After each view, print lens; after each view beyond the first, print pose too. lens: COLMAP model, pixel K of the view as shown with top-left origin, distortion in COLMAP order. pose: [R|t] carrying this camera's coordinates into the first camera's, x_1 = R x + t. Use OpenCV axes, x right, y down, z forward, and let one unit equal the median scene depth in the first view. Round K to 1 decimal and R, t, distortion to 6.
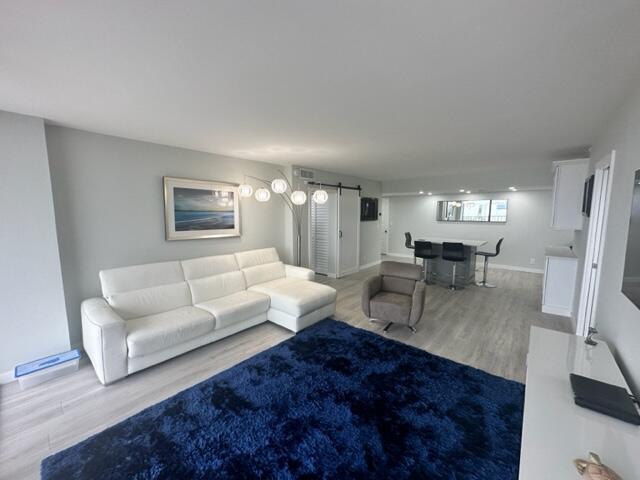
lens RADIAL K [[257.3, 0, 321.6], [0, 257.3, 239.4], [0, 0, 1]] dist [-0.002828, -0.000237]
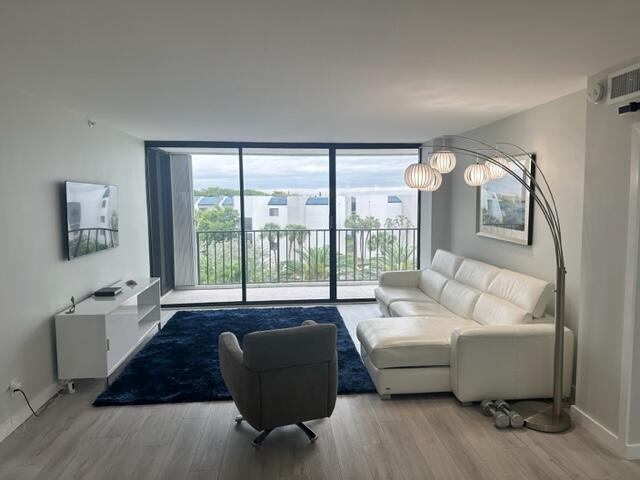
lens RADIAL K [[450.4, 0, 322.5], [0, 450.4, 237.7], [0, 0, 1]] dist [0.031023, -0.008281]
pose [[-0.703954, 0.061377, -0.707588, 0.595829], [-0.076086, 0.984009, 0.161049, -0.131051], [0.706158, 0.167209, -0.688027, 1.144749]]
